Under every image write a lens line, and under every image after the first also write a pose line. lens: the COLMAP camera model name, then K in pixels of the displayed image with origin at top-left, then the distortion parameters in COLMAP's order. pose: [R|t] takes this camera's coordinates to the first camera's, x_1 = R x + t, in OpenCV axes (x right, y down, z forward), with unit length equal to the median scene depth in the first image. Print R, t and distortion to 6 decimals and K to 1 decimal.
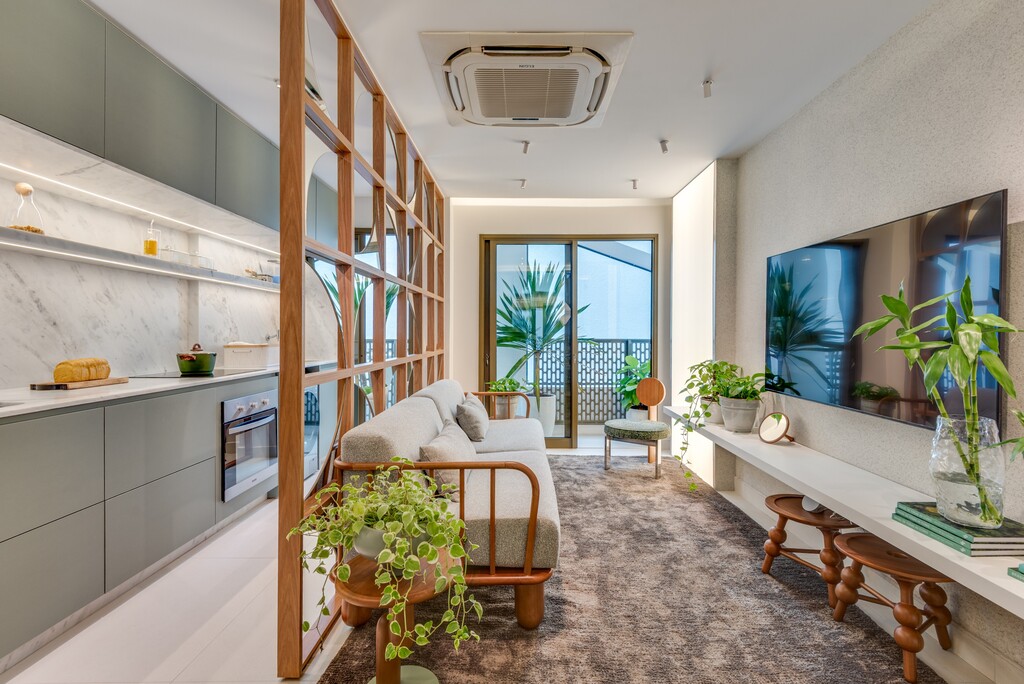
lens RADIAL K [[461.7, 0, 516.9], [0, 461.7, 337.9], [0, 0, 1]] dist [0.002482, -0.000196]
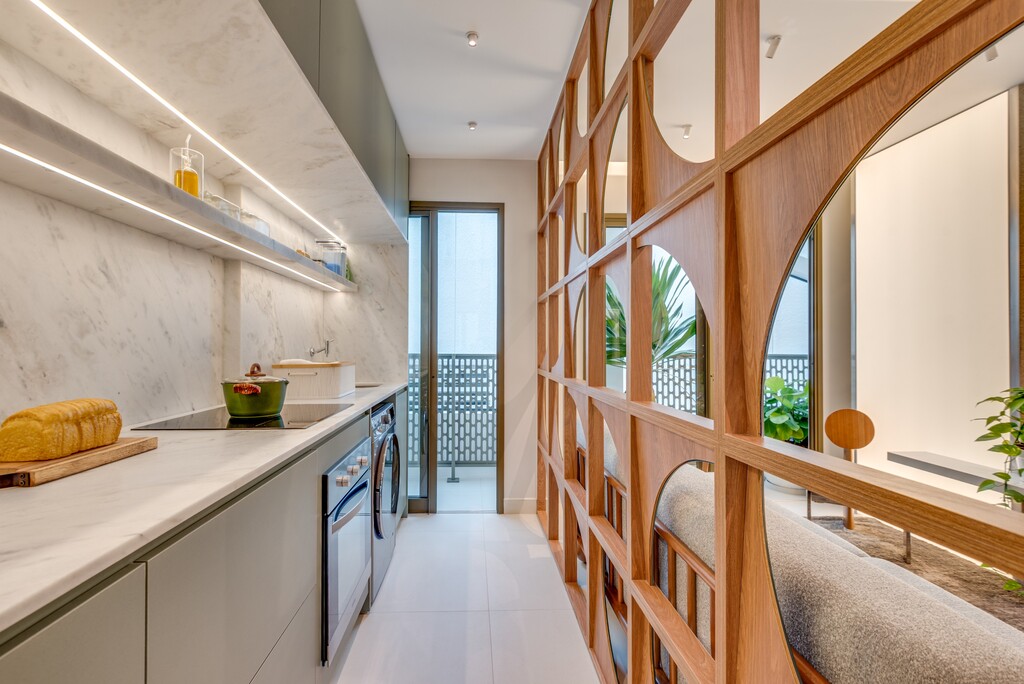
lens RADIAL K [[461.7, 0, 484.1], [0, 461.7, 347.2], [0, 0, 1]] dist [0.002482, -0.000196]
pose [[0.999757, 0.000625, 0.022043, -0.422921], [-0.000445, 0.999966, -0.008176, -0.003174], [-0.022047, 0.008164, 0.999724, 0.423971]]
